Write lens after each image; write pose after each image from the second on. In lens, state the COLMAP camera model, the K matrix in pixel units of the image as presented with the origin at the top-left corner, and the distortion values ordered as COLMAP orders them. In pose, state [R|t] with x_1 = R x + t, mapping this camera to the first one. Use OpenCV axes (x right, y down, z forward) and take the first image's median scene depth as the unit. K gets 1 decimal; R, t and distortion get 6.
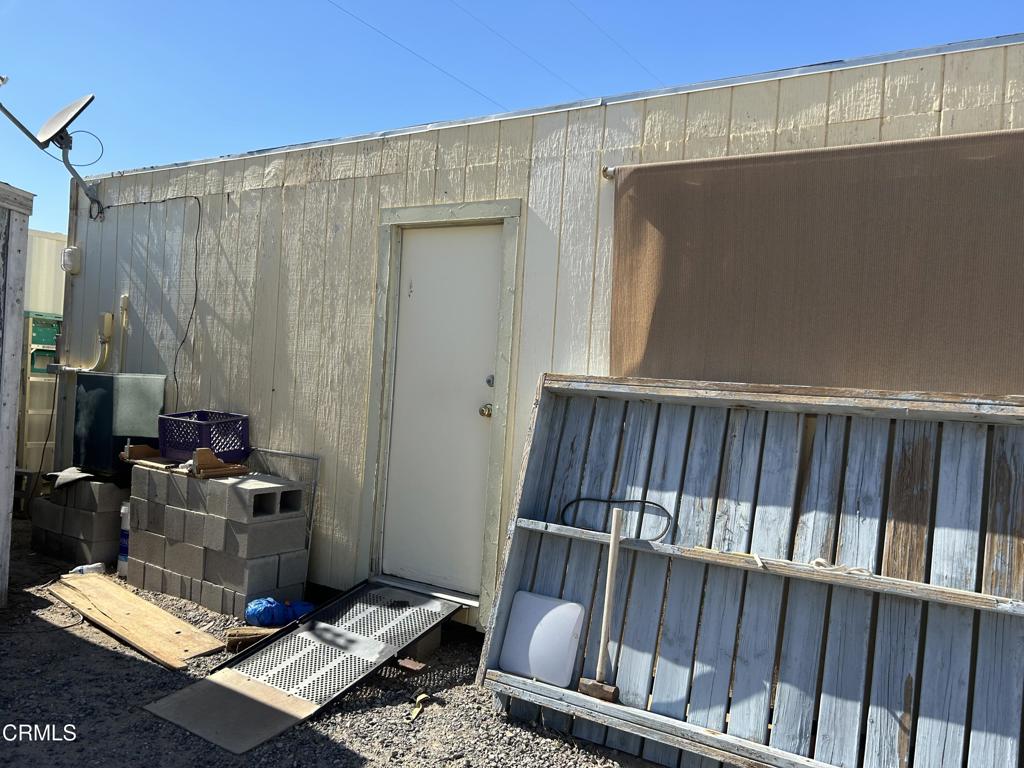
lens RADIAL K [[770.1, 0, 511.4], [0, 770.1, 385.4], [0, 0, 1]] dist [0.051319, -0.053278]
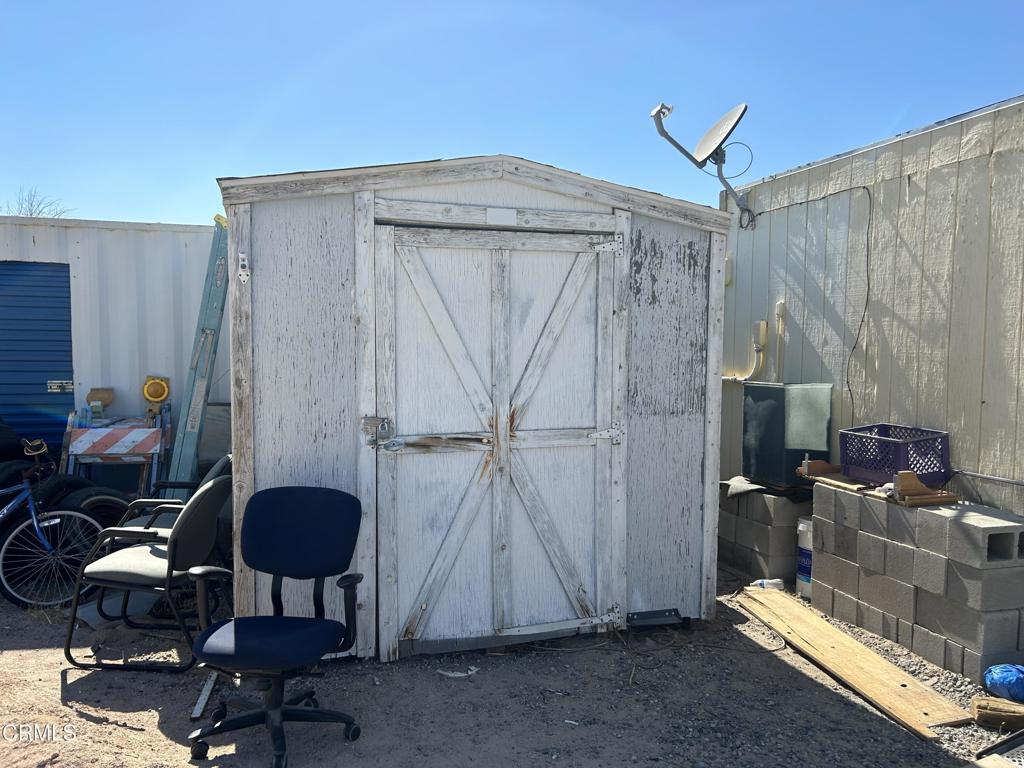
lens RADIAL K [[770.1, 0, 514.0], [0, 770.1, 380.0], [0, 0, 1]] dist [0.051319, -0.053278]
pose [[0.776991, -0.021464, -0.629146, -0.171609], [0.027777, 0.999614, 0.000200, -0.031653], [0.628898, -0.017631, 0.777288, 0.038546]]
